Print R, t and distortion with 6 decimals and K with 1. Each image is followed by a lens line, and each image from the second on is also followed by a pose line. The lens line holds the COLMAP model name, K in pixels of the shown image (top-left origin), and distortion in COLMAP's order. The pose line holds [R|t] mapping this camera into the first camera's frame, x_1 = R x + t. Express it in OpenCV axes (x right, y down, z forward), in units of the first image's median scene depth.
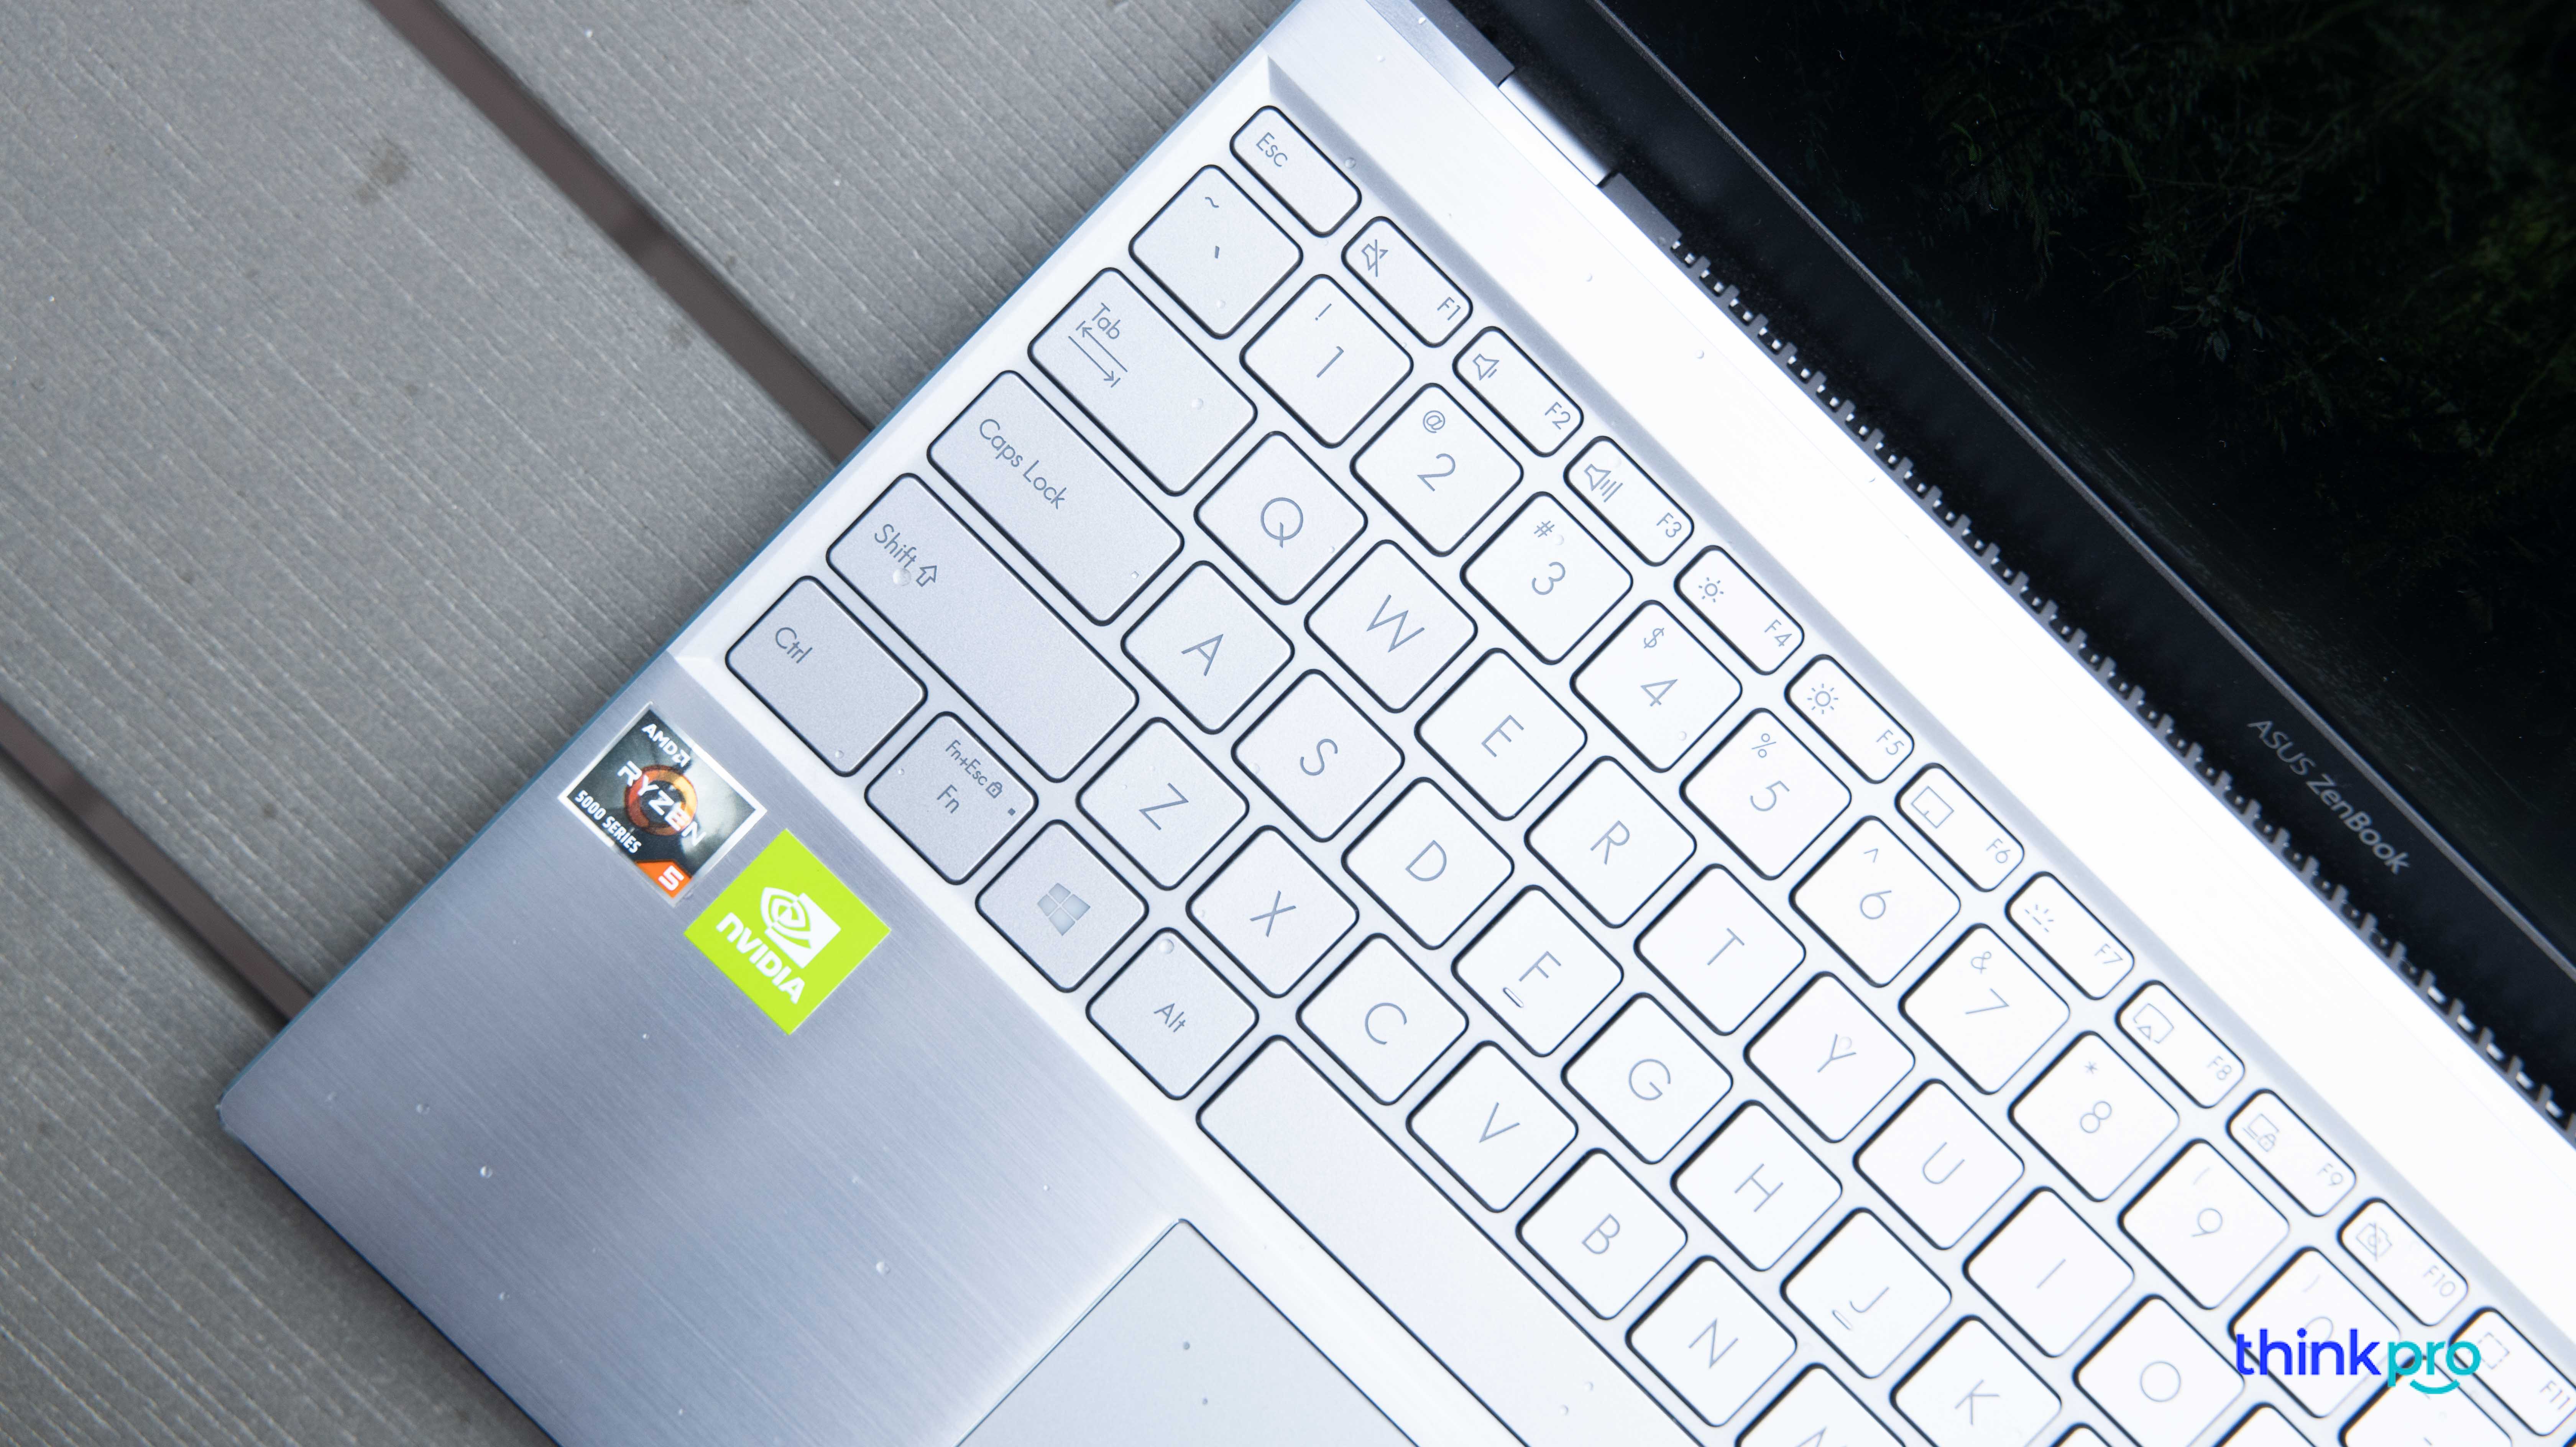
lens RADIAL K [[3617.0, 0, 1288.0], [0, 3617.0, 723.5], [0, 0, 1]] dist [0.086681, 0.065565]
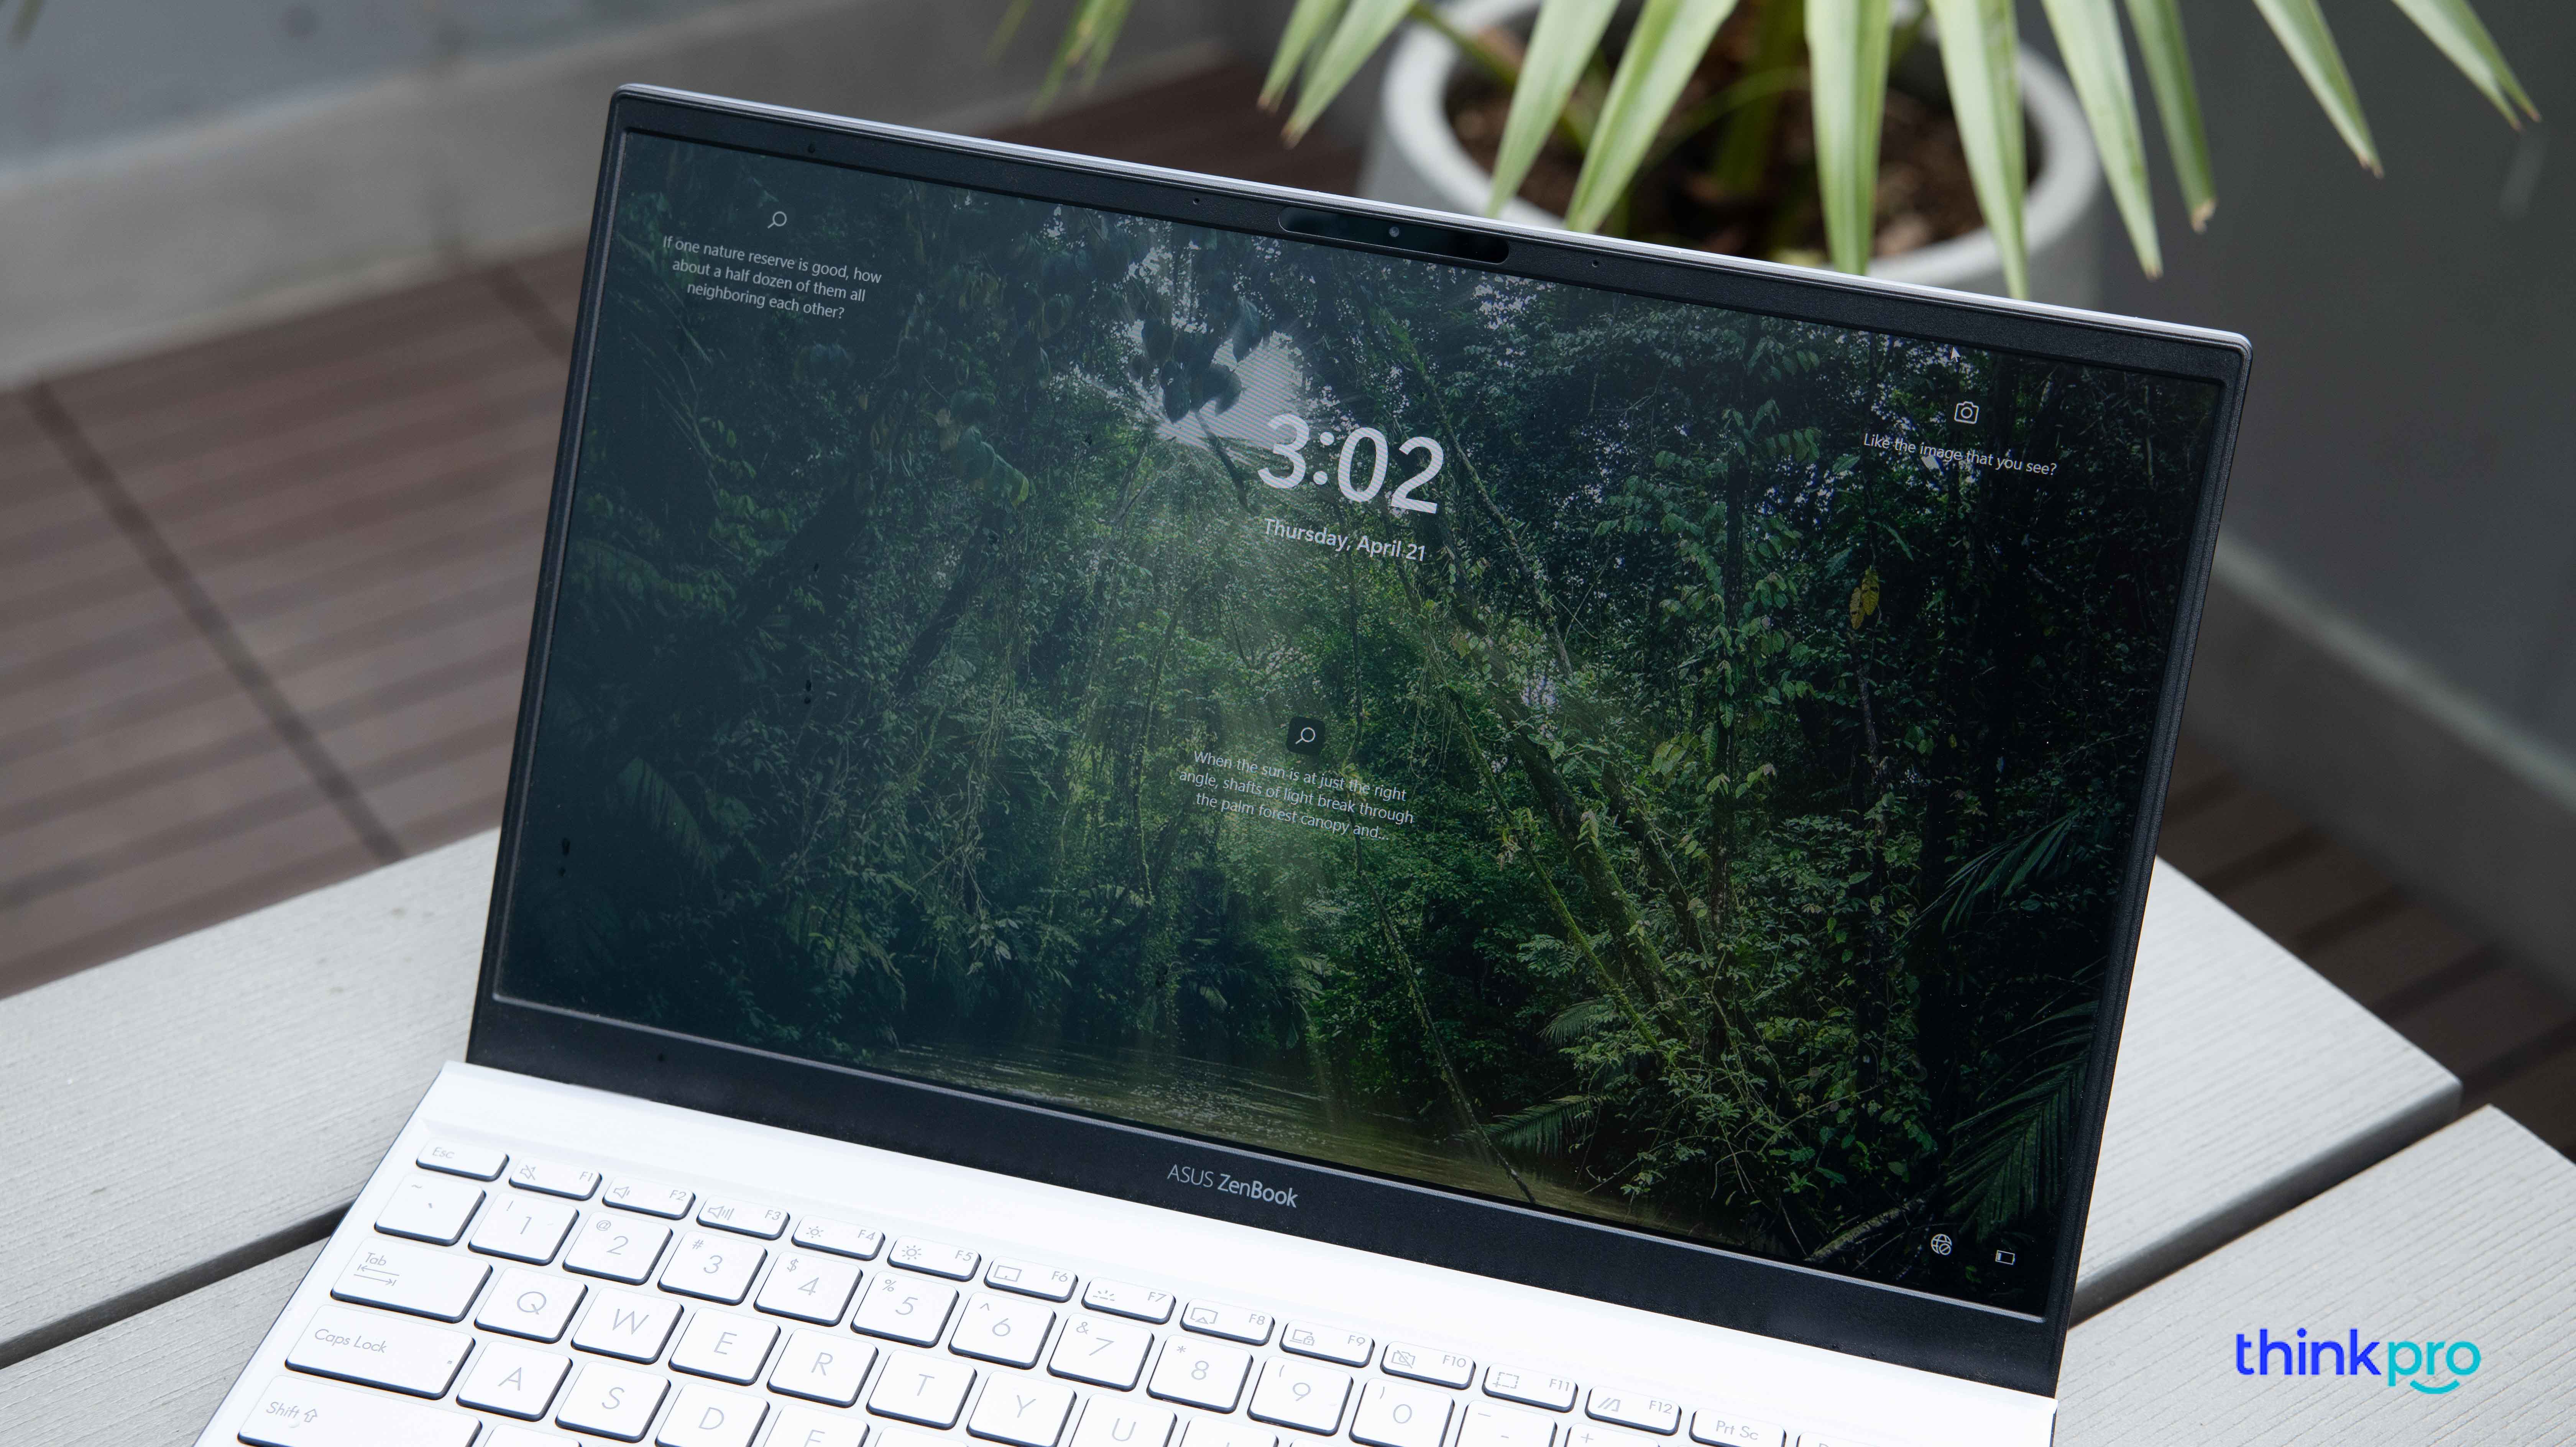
lens RADIAL K [[3617.0, 0, 1288.0], [0, 3617.0, 723.5], [0, 0, 1]] dist [0.086681, 0.065565]
pose [[0.868831, -0.331434, 0.367809, -0.215637], [0.494613, 0.547826, -0.674718, 1.041356], [0.022129, 0.768140, 0.639900, -0.162941]]
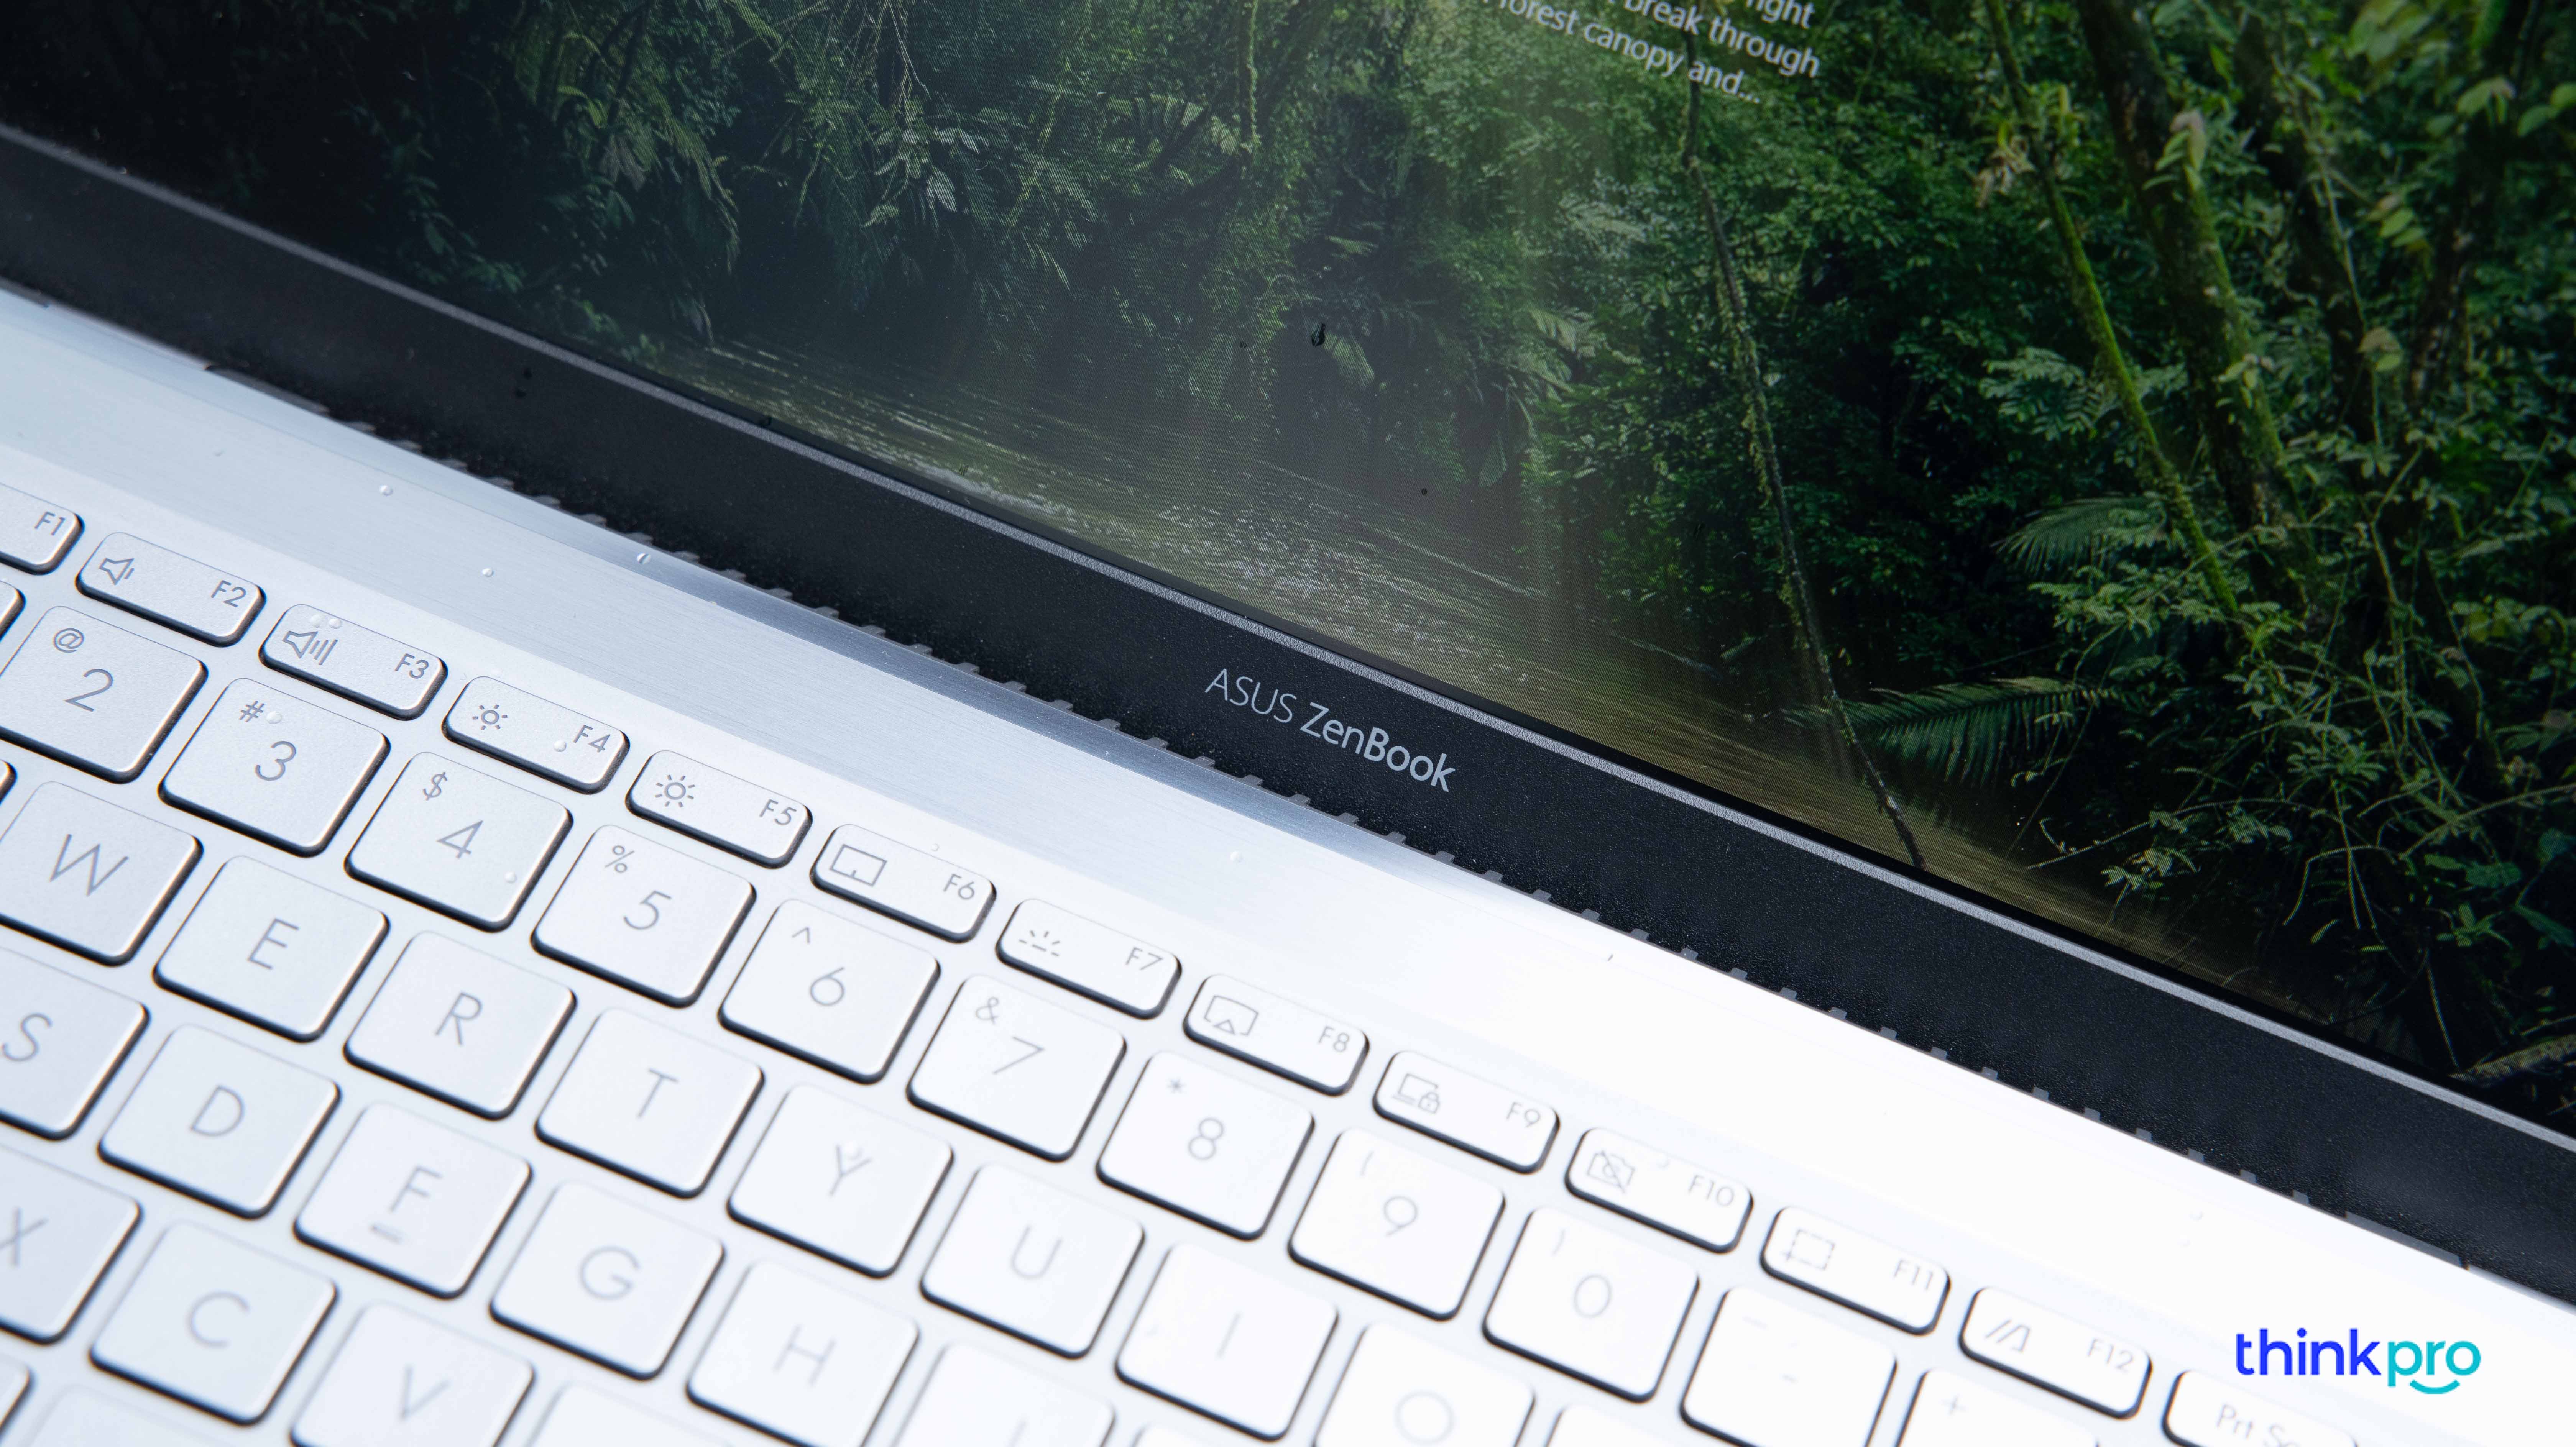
lens RADIAL K [[4896.1, 0, 1288.0], [0, 4896.1, 723.5], [0, 0, 1]] dist [0.230939, 0.188488]
pose [[0.924099, -0.275104, 0.265251, -0.005502], [0.377177, 0.768215, -0.517285, 0.603940], [-0.061463, 0.578069, 0.813670, 0.141671]]
